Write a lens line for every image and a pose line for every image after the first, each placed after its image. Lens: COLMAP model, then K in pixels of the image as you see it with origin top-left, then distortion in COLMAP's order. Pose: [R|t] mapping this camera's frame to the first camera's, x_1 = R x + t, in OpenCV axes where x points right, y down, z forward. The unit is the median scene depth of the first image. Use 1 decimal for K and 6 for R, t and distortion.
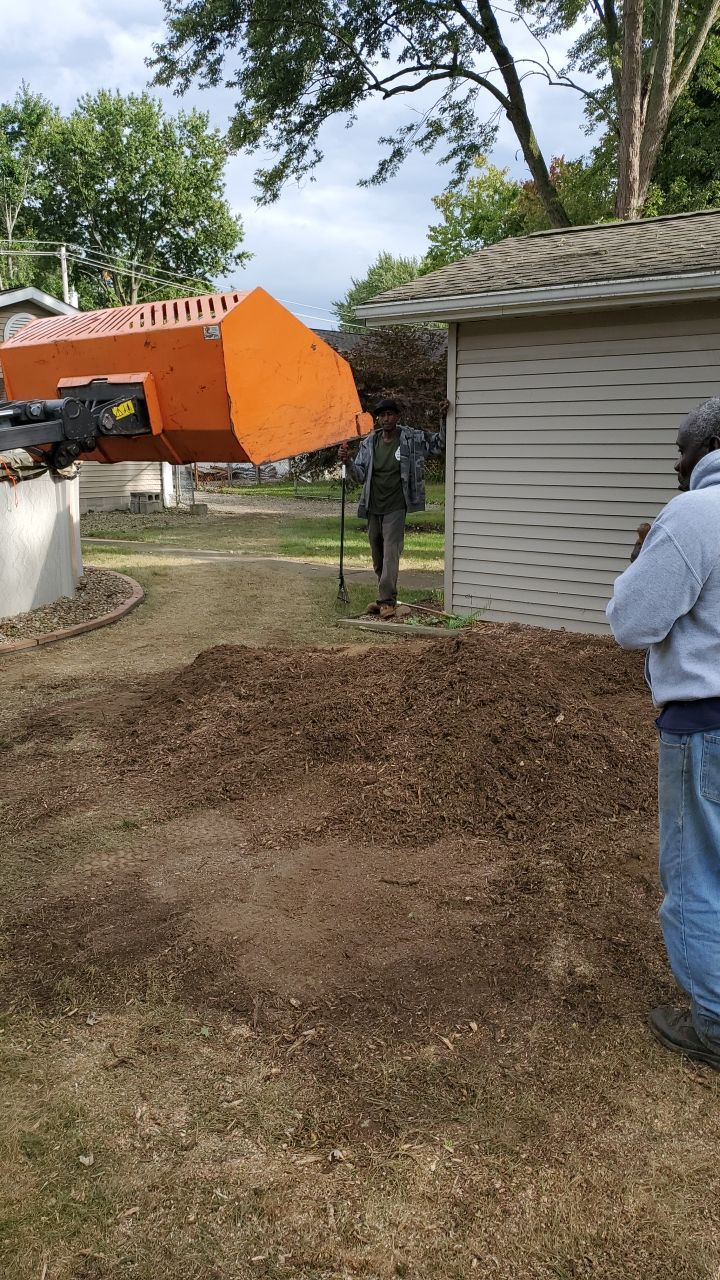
lens RADIAL K [[989.9, 0, 376.8], [0, 989.9, 646.4], [0, 0, 1]] dist [0.022113, -0.024542]
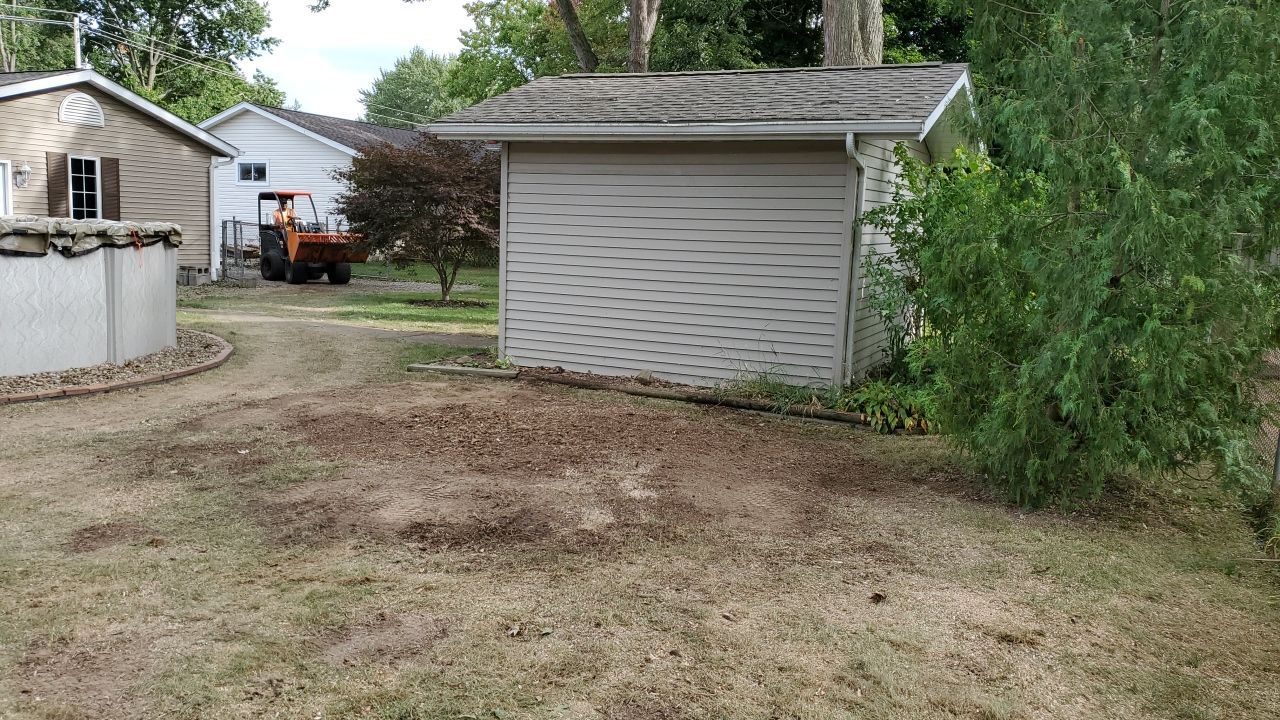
lens RADIAL K [[989.9, 0, 624.3], [0, 989.9, 348.3], [0, 0, 1]] dist [0.022113, -0.024542]
pose [[0.974612, 0.014953, 0.223402, -0.056742], [0.004901, 0.996104, -0.088055, 0.063541], [-0.223848, 0.086914, 0.970741, -0.282339]]
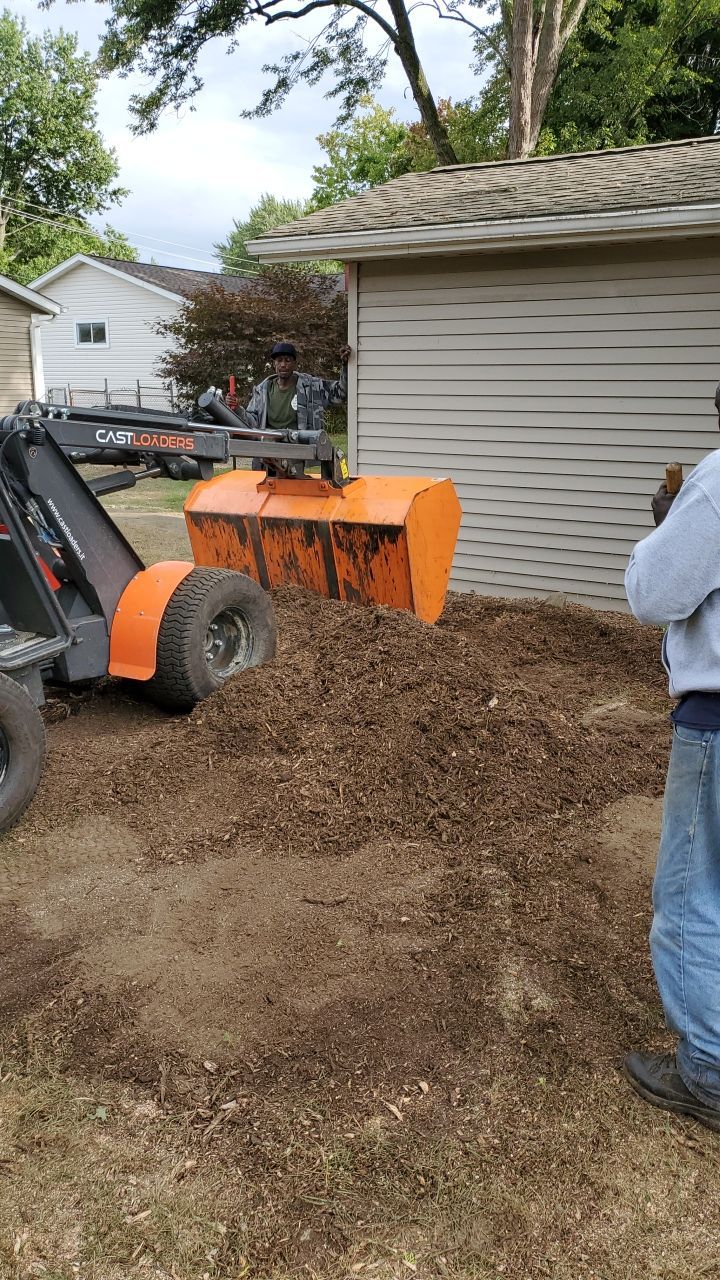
lens RADIAL K [[989.9, 0, 371.2], [0, 989.9, 645.7], [0, 0, 1]] dist [0.022113, -0.024542]
pose [[0.994283, -0.015740, 0.105610, -0.010012], [0.010696, 0.998783, 0.048156, -0.011421], [-0.106239, -0.046751, 0.993241, 0.056787]]
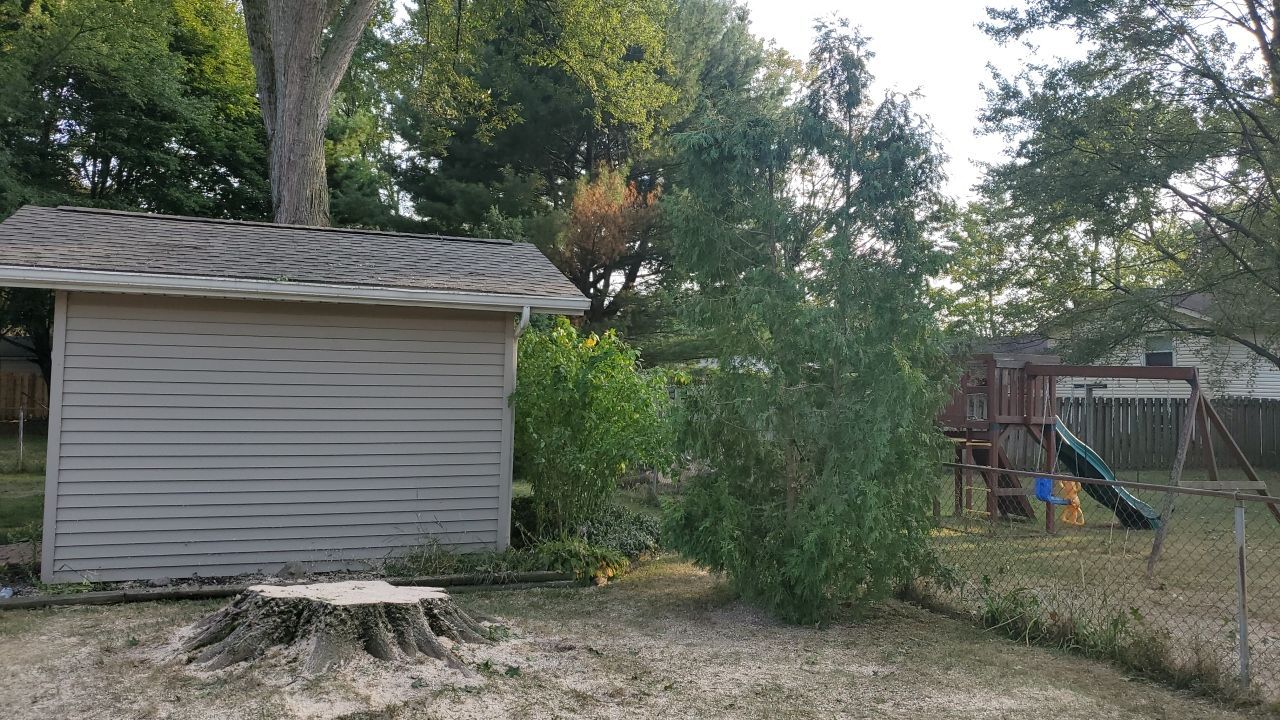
lens RADIAL K [[989.9, 0, 628.3], [0, 989.9, 355.2], [0, 0, 1]] dist [0.022113, -0.024542]
pose [[0.522545, 0.042305, 0.851562, -0.468238], [0.161619, 0.975746, -0.147648, -0.012568], [-0.837154, 0.214781, 0.503033, 0.004425]]
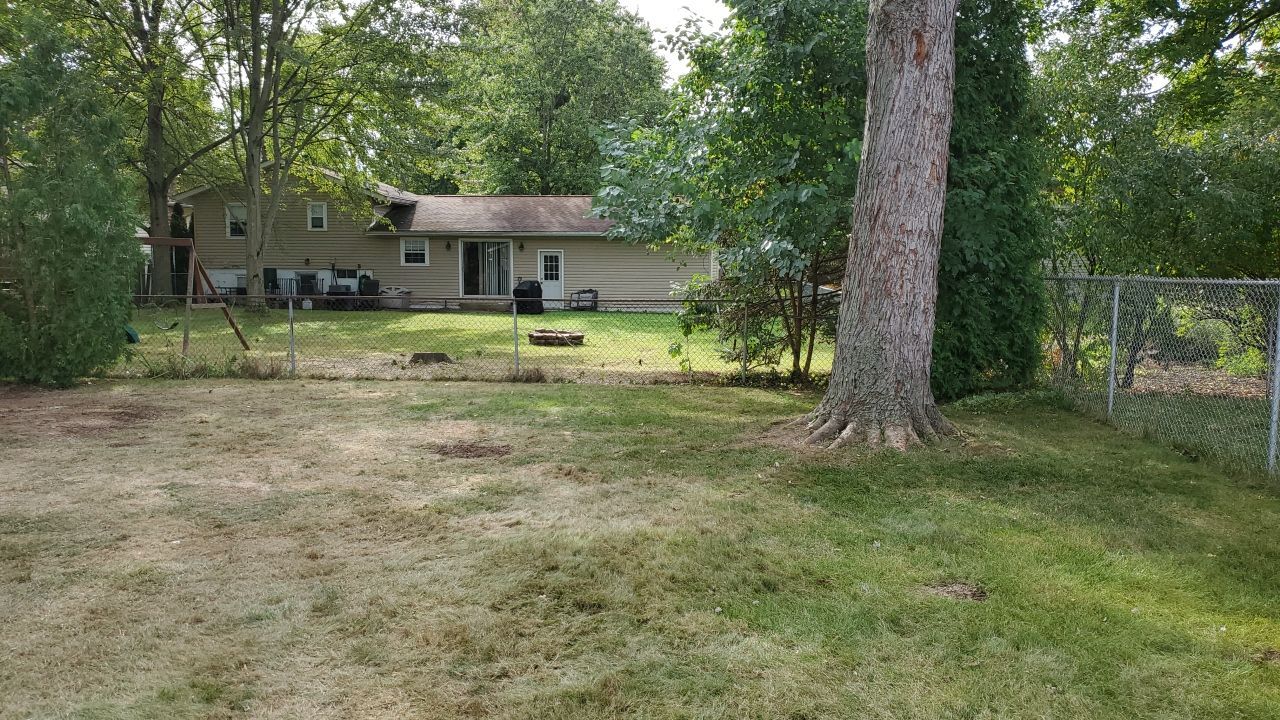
lens RADIAL K [[989.9, 0, 632.9], [0, 989.9, 346.6], [0, 0, 1]] dist [0.022113, -0.024542]
pose [[-0.549330, -0.068336, 0.832807, -1.366813], [0.167665, 0.967367, 0.189971, -0.089492], [-0.818612, 0.243989, -0.519946, 0.429712]]
